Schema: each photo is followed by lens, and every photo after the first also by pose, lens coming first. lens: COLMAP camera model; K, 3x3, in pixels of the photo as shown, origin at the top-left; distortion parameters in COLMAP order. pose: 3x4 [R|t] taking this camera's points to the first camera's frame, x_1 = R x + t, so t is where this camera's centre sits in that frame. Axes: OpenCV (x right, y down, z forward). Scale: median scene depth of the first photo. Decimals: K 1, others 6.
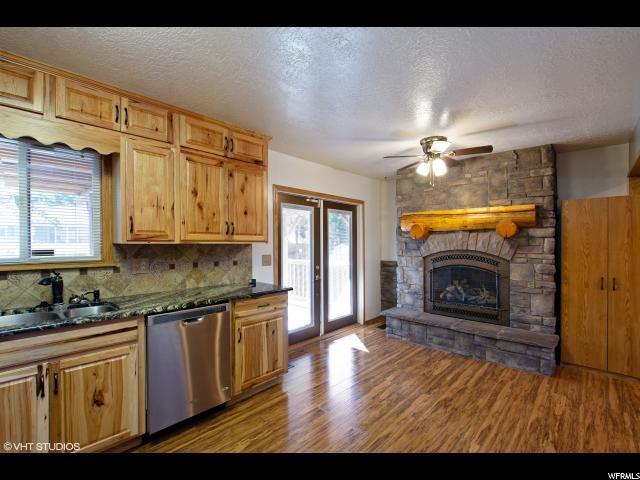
lens RADIAL K [[299.2, 0, 298.4], [0, 299.2, 242.8], [0, 0, 1]] dist [0.002301, -0.001427]
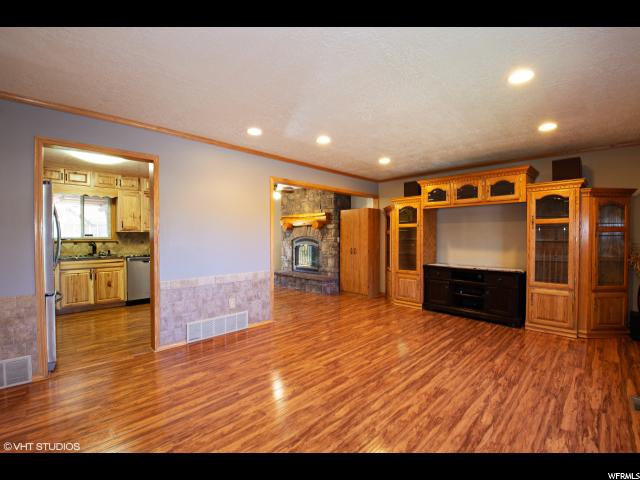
lens RADIAL K [[292.3, 0, 309.4], [0, 292.3, 236.6], [0, 0, 1]] dist [0.006075, -0.015573]
pose [[0.999976, -0.005426, -0.004305, 0.868958], [0.005420, 0.999984, -0.001556, 0.046830], [0.004313, 0.001532, 0.999990, -1.233984]]
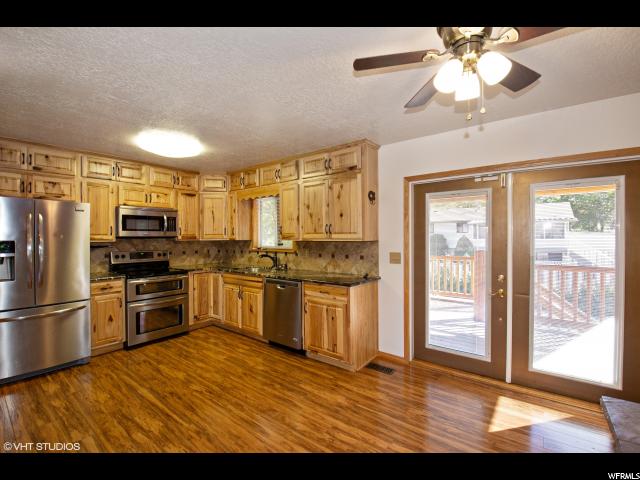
lens RADIAL K [[292.3, 0, 329.4], [0, 292.3, 238.3], [0, 0, 1]] dist [0.006075, -0.015573]
pose [[0.127802, 0.002695, -0.991796, 1.060092], [0.002758, 0.999991, 0.003073, -0.011979], [0.991796, -0.003128, 0.127794, 0.870999]]
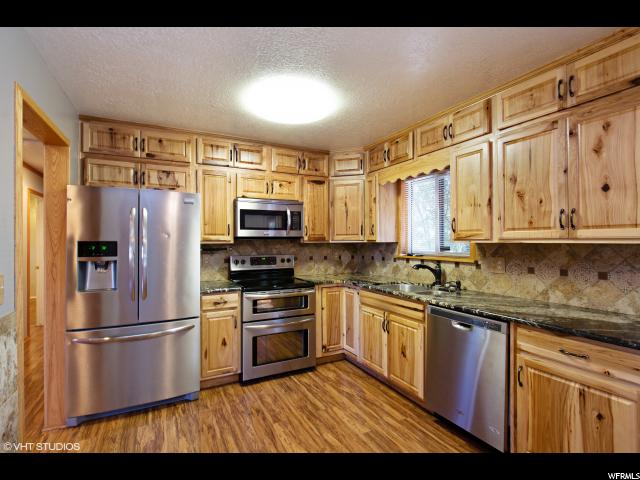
lens RADIAL K [[318.0, 0, 325.3], [0, 318.0, 241.0], [0, 0, 1]] dist [-0.000337, -0.008148]
pose [[-0.304410, -0.000846, -0.952541, 0.588085], [0.001527, 0.999998, -0.001376, -0.001214], [0.952540, -0.001873, -0.304408, 0.739092]]
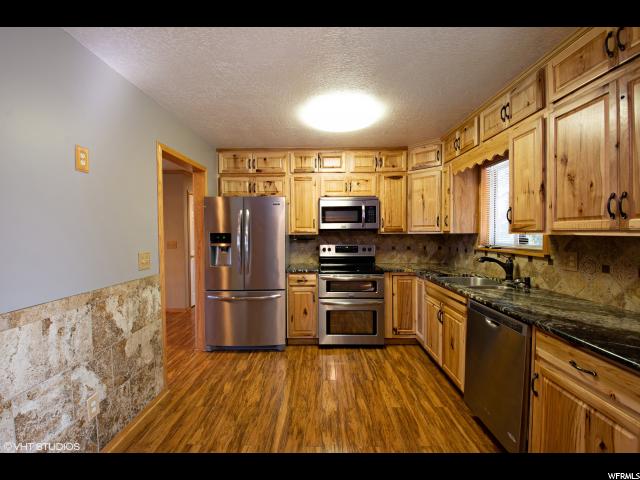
lens RADIAL K [[292.3, 0, 317.1], [0, 292.3, 239.6], [0, 0, 1]] dist [0.006075, -0.015573]
pose [[-0.724622, 0.020706, -0.688836, 0.493942], [0.004165, 0.999662, 0.025668, -0.005337], [0.689134, 0.015731, -0.724463, 1.038550]]
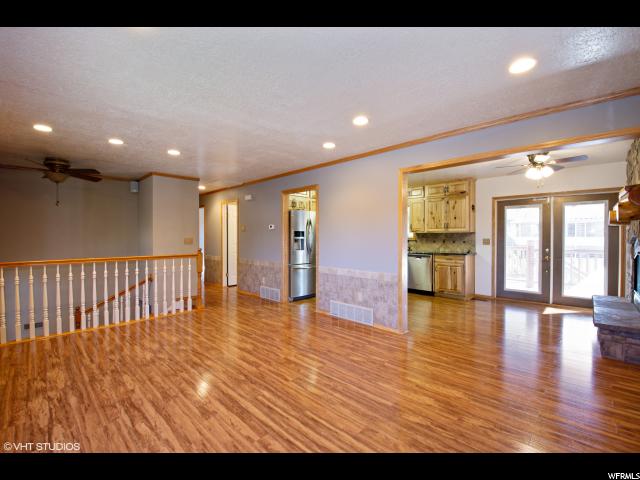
lens RADIAL K [[292.3, 0, 325.4], [0, 292.3, 241.6], [0, 0, 1]] dist [0.006075, -0.015573]
pose [[0.020982, 0.012760, -0.999698, 2.098382], [-0.000803, 0.999918, 0.012746, 0.048146], [0.999780, 0.000536, 0.020990, 0.012055]]
